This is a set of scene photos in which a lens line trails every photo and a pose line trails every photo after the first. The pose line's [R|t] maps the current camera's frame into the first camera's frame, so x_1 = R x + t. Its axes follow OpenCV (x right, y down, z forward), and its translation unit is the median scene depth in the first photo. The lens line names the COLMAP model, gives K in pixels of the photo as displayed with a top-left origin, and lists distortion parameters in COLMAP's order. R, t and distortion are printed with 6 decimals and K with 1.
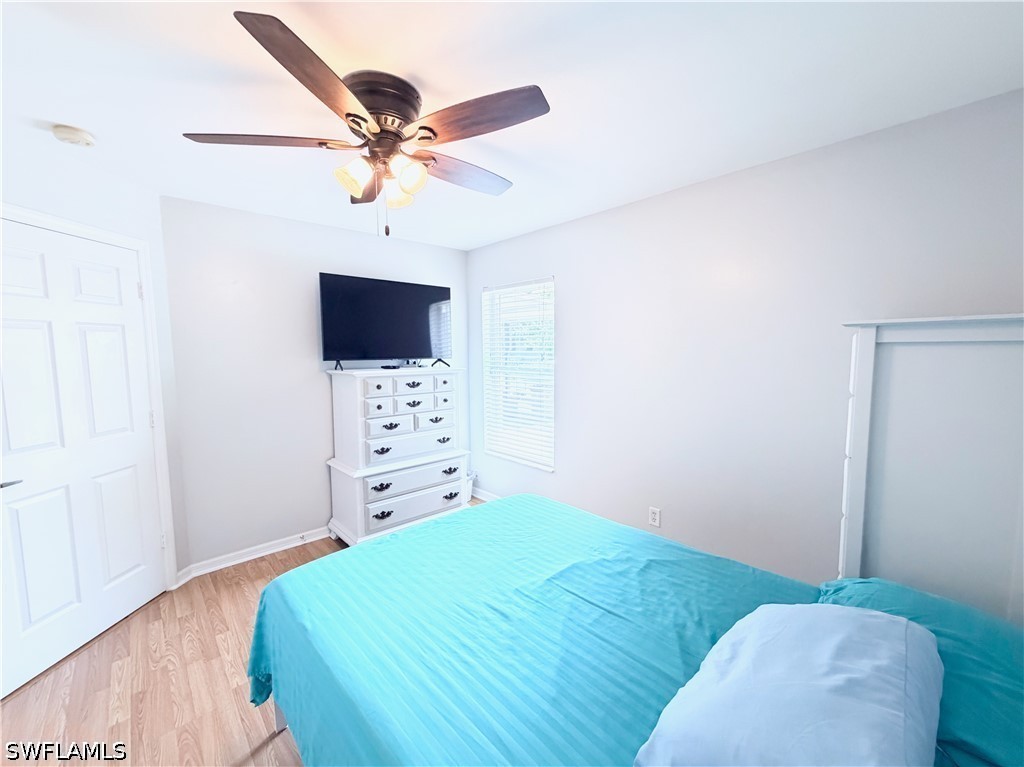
lens RADIAL K [[412.7, 0, 509.0], [0, 412.7, 385.5], [0, 0, 1]] dist [0.001568, 0.000679]
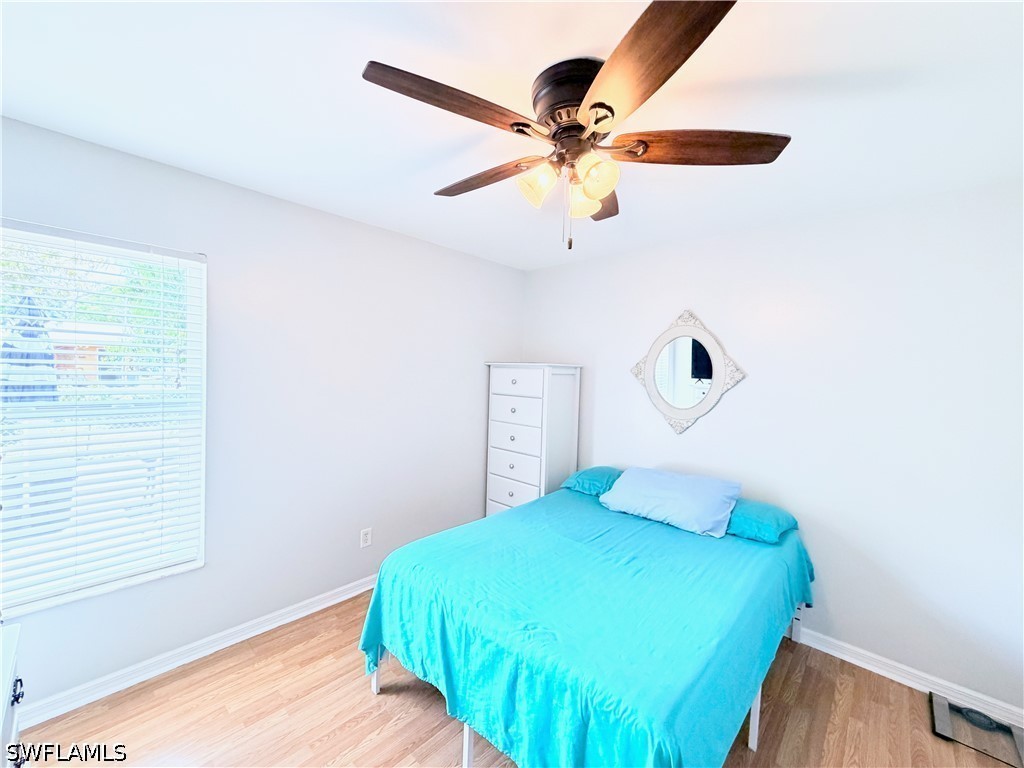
lens RADIAL K [[412.7, 0, 509.5], [0, 412.7, 383.3], [0, 0, 1]] dist [0.001568, 0.000679]
pose [[-0.074465, -0.028492, 0.996817, -0.673098], [0.061407, 0.997564, 0.033101, -0.070929], [-0.995331, 0.063676, -0.072534, 0.704030]]
